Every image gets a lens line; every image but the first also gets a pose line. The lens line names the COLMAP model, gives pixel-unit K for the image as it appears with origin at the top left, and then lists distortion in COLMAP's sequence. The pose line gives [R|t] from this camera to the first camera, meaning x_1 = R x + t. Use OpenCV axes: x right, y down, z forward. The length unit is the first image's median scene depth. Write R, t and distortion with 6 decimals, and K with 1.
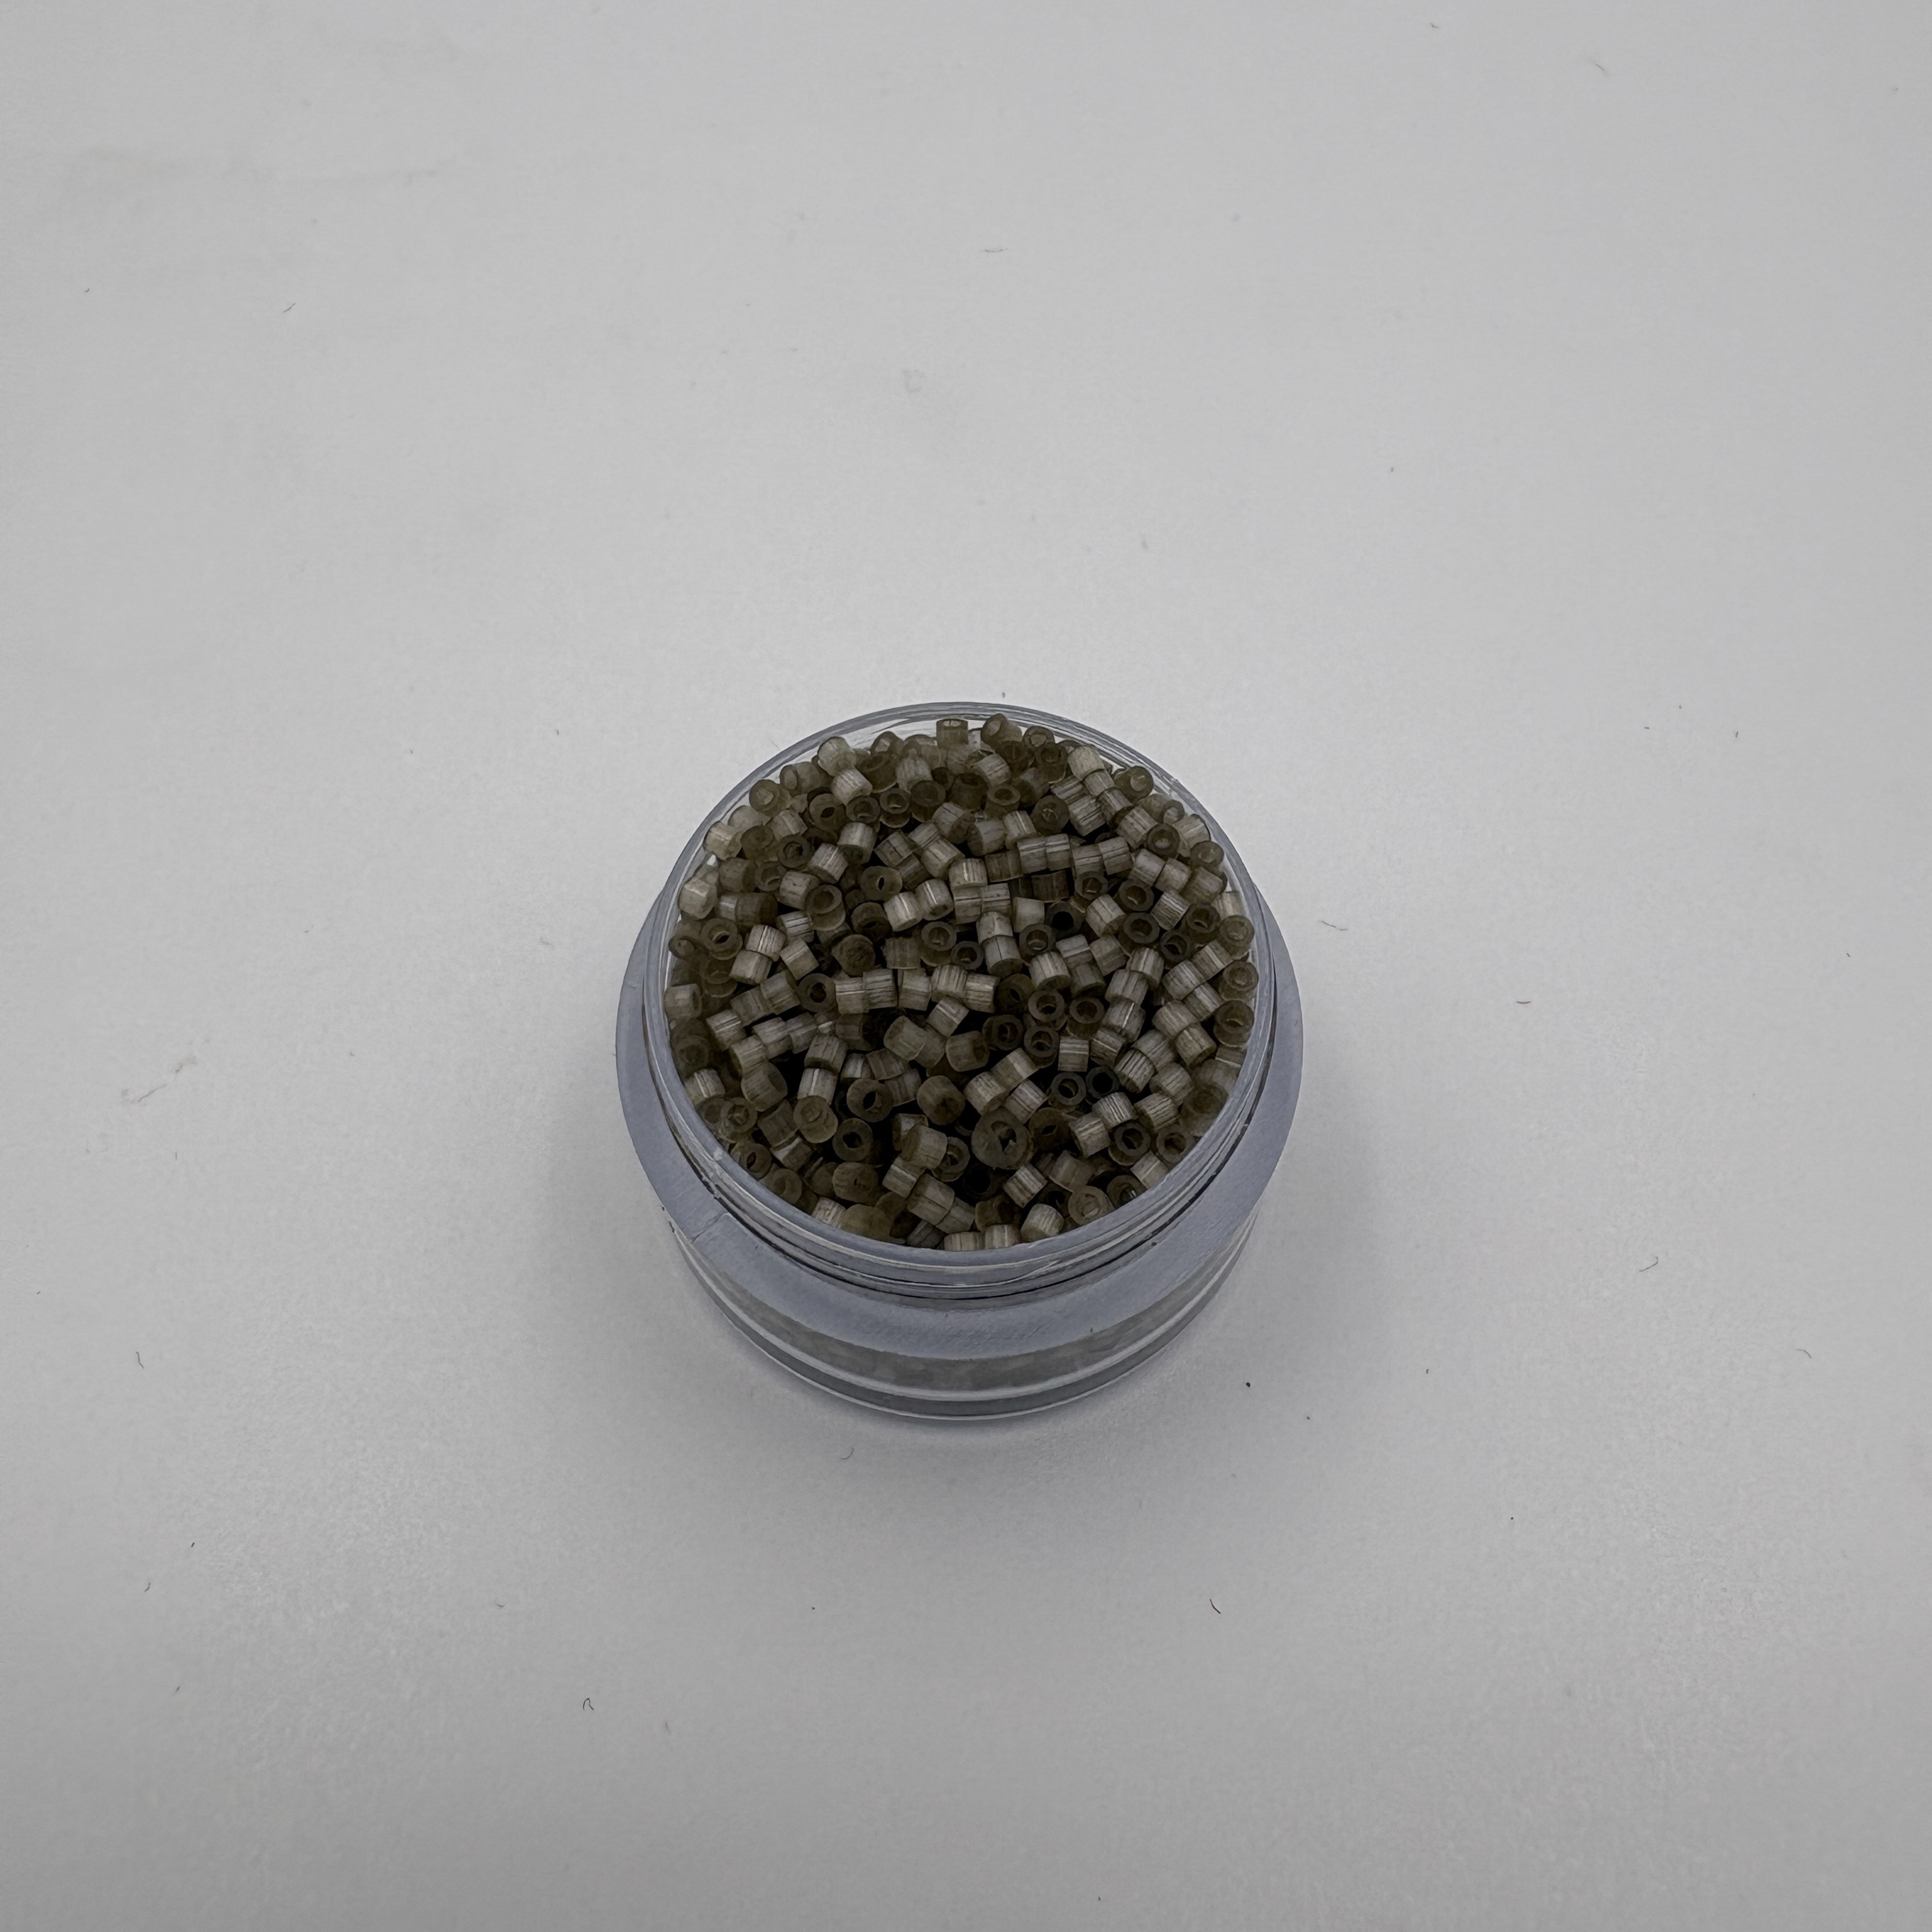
lens RADIAL K [[1901.5, 0, 968.2], [0, 1901.5, 969.3], [0, 0, 1]] dist [0.015674, 0.000000]
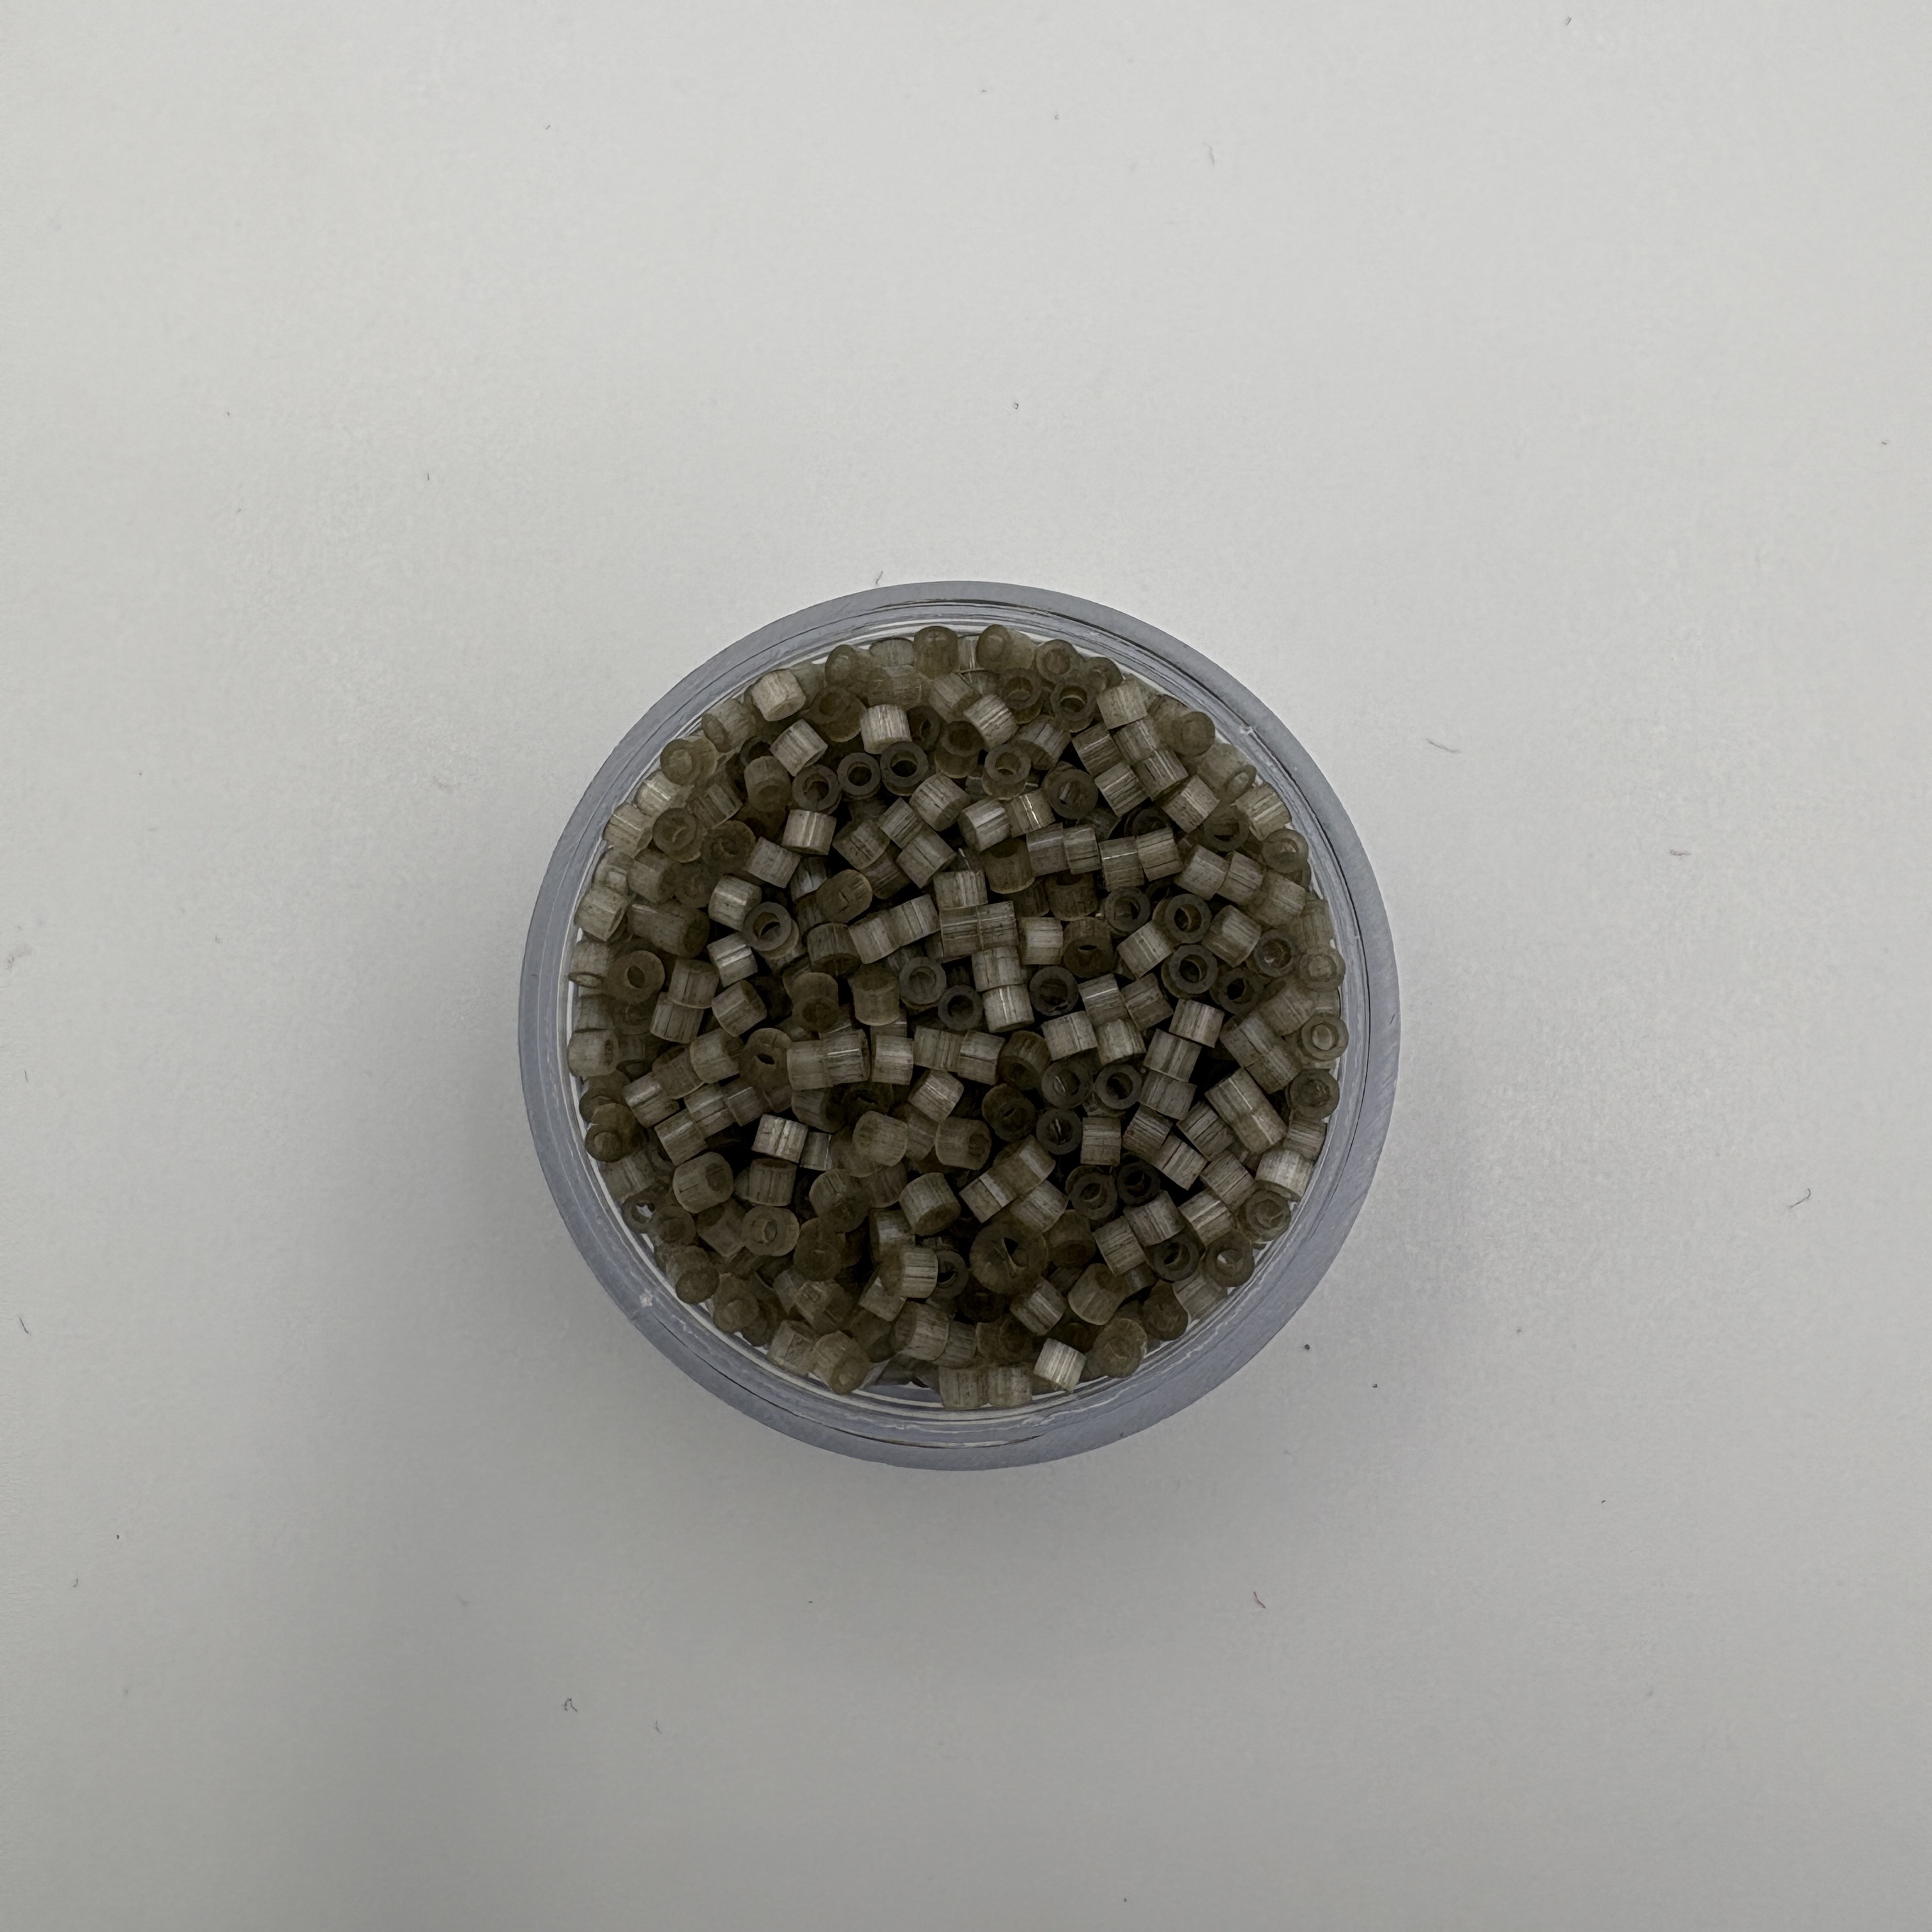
lens RADIAL K [[1901.5, 0, 965.3], [0, 1901.5, 968.3], [0, 0, 1]] dist [0.015674, 0.000000]
pose [[0.999564, -0.013095, -0.026471, 0.021395], [0.022180, 0.924682, 0.380095, -0.308370], [0.019500, -0.380516, 0.924569, 0.310793]]
